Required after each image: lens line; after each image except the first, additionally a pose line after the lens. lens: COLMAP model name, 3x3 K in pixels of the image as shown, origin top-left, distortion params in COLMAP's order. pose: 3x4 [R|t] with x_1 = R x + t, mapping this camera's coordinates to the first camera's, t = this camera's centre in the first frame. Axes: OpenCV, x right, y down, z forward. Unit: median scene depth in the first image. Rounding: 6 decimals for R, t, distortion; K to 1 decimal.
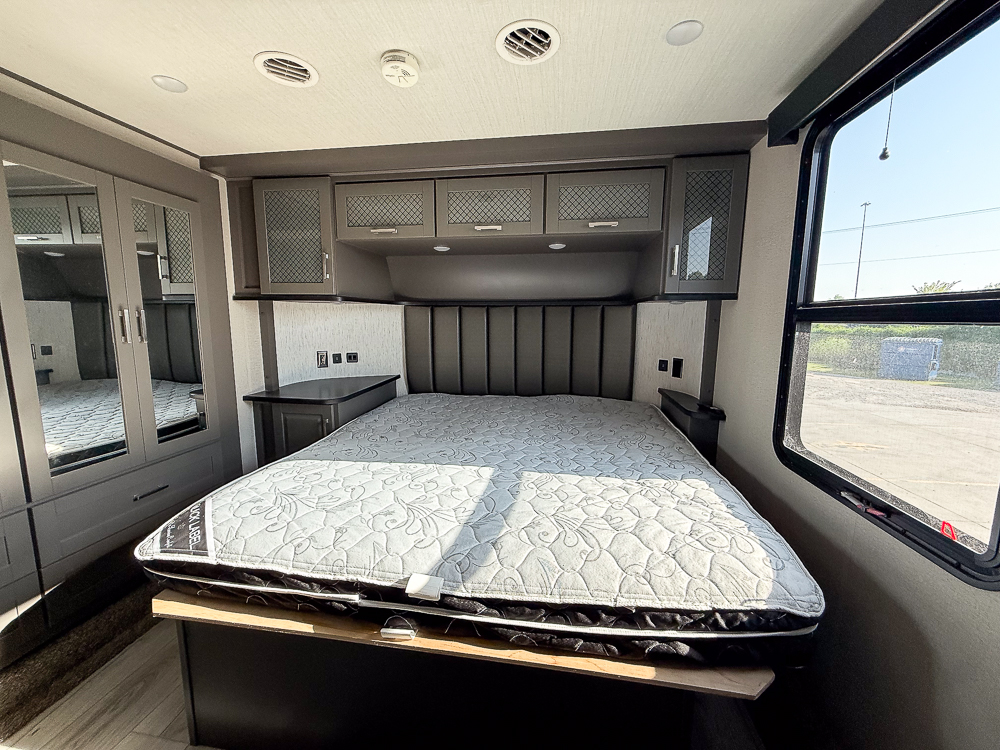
lens RADIAL K [[399.1, 0, 496.3], [0, 399.1, 374.1], [0, 0, 1]] dist [0.002328, -0.000095]
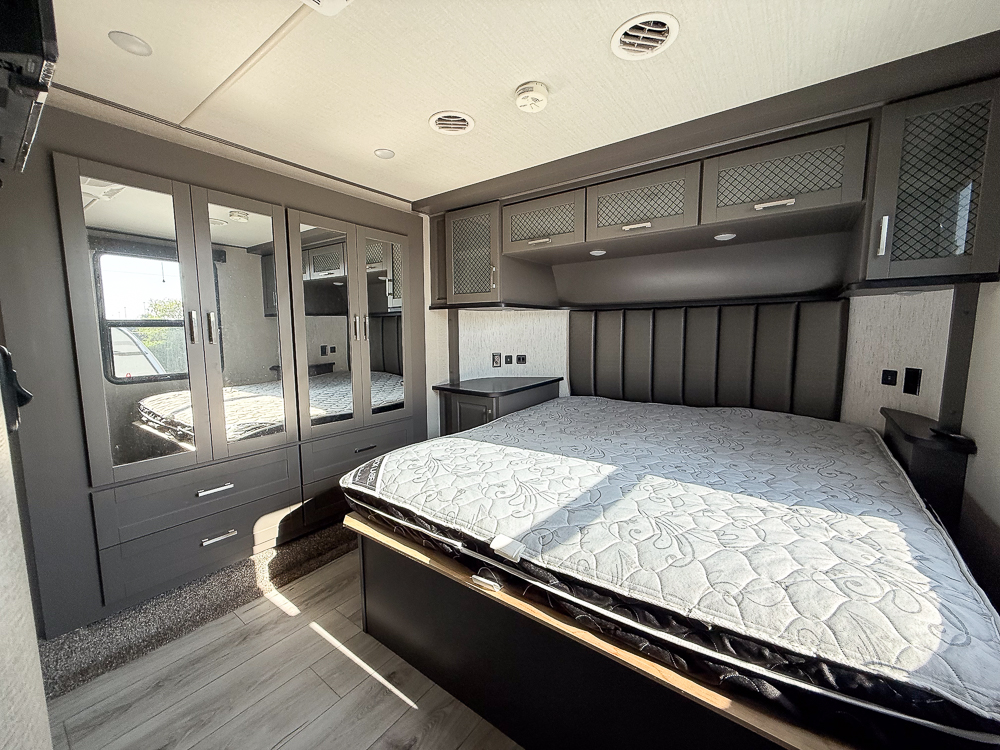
lens RADIAL K [[399.1, 0, 497.4], [0, 399.1, 374.1], [0, 0, 1]] dist [0.002328, -0.000095]
pose [[0.884385, 0.040689, -0.464981, 0.179211], [-0.053905, 0.998431, -0.015158, 0.036478], [0.463635, 0.038470, 0.885191, -0.019472]]
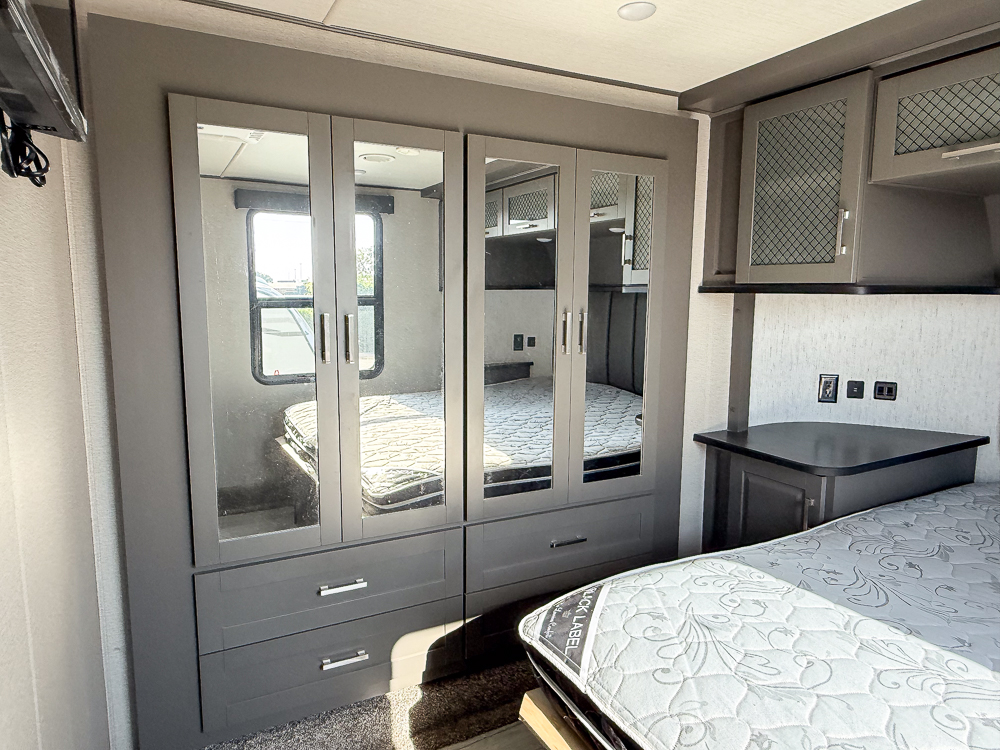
lens RADIAL K [[641.3, 0, 497.2], [0, 641.3, 378.2], [0, 0, 1]] dist [-0.002287, 0.001801]
pose [[0.593684, 0.102105, -0.798194, 0.030554], [-0.113091, 0.992660, 0.042866, -0.066799], [0.796711, 0.064820, 0.600874, 0.114205]]
